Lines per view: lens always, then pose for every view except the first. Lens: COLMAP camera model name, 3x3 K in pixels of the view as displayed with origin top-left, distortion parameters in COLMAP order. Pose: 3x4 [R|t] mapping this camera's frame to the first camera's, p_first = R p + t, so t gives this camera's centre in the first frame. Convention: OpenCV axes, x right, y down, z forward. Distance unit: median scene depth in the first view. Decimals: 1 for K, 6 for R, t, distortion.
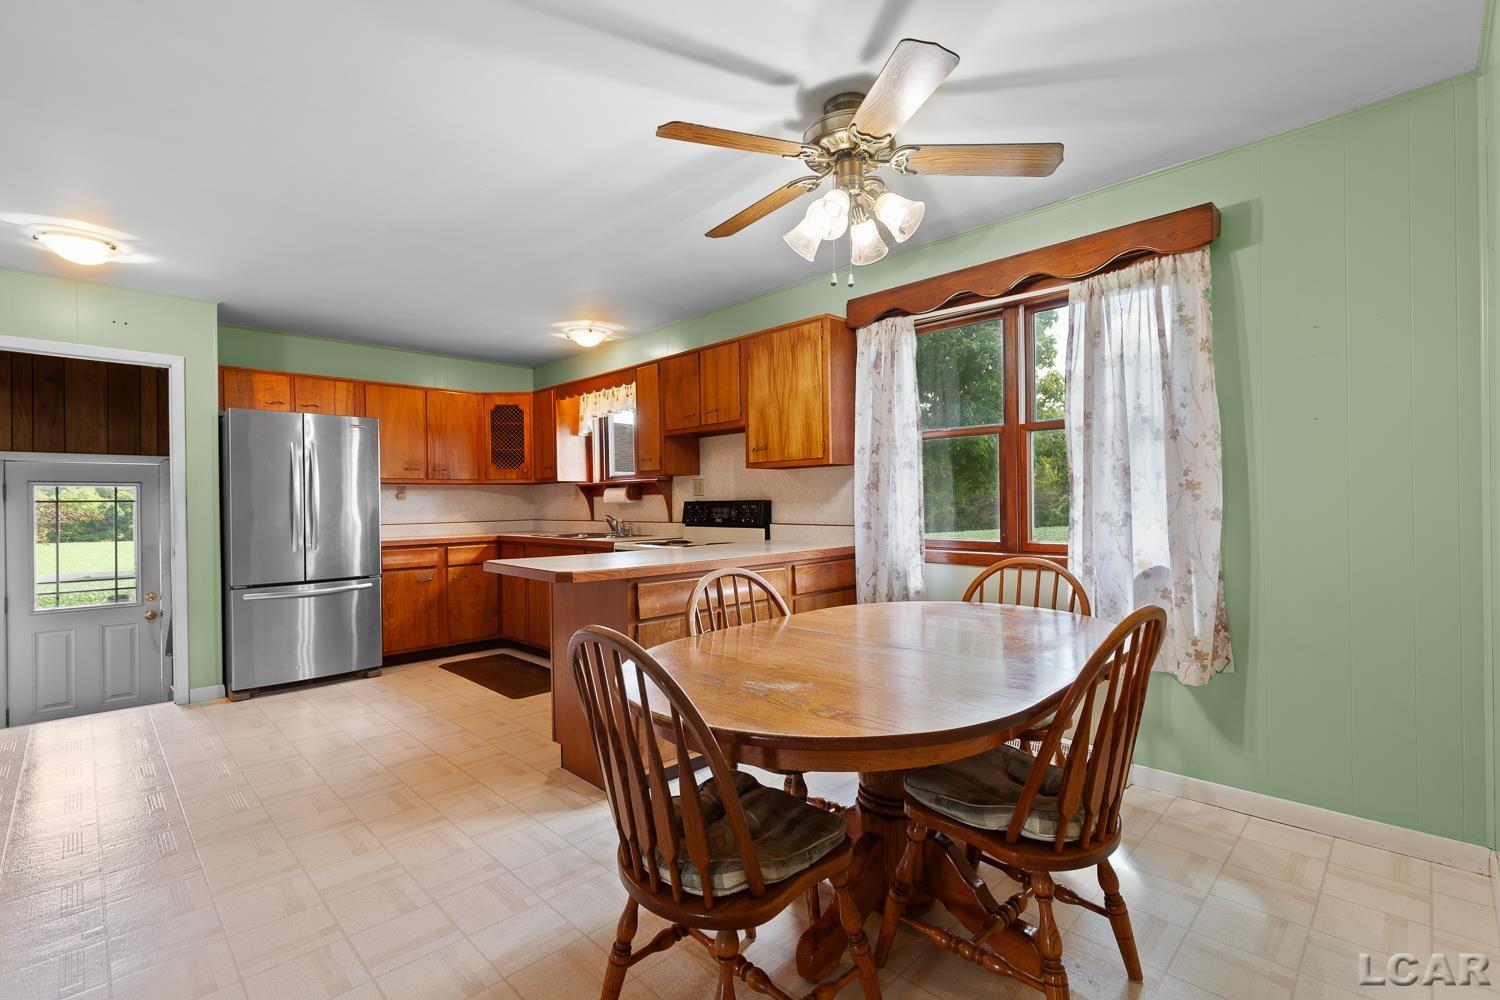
lens RADIAL K [[689.2, 0, 748.9], [0, 689.2, 502.5], [0, 0, 1]] dist [-0.001256, 0.000132]
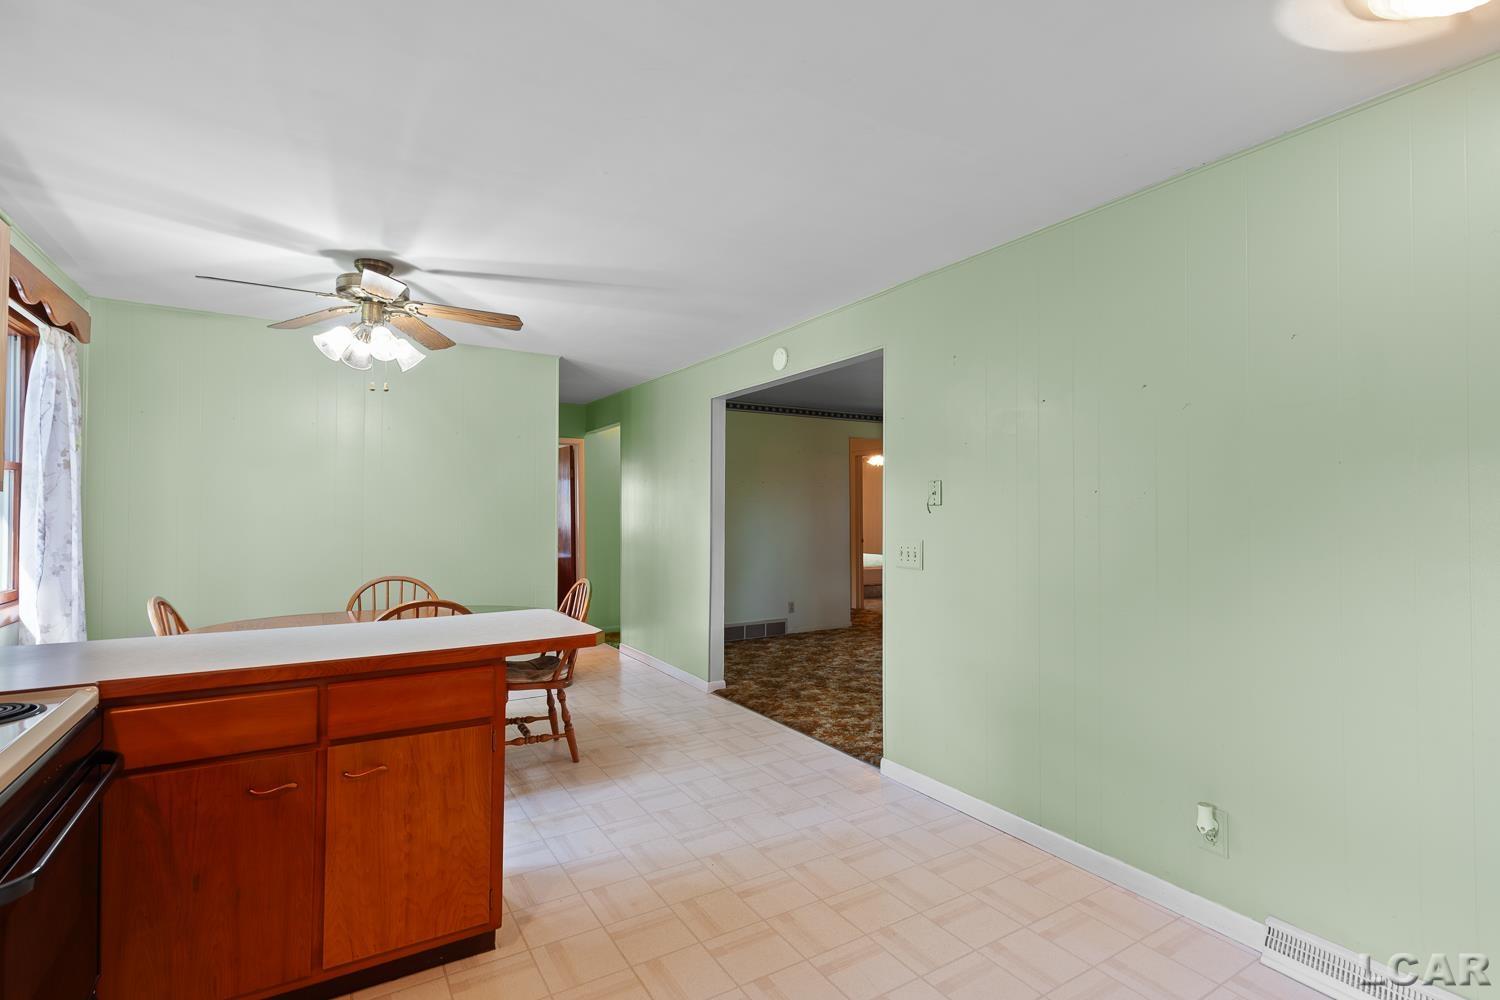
lens RADIAL K [[689.2, 0, 741.2], [0, 689.2, 501.8], [0, 0, 1]] dist [-0.001256, 0.000132]
pose [[-0.973031, 0.009571, 0.230474, -0.415670], [0.007998, 0.999938, -0.007758, -0.030464], [-0.230534, -0.005706, -0.973048, 0.999395]]
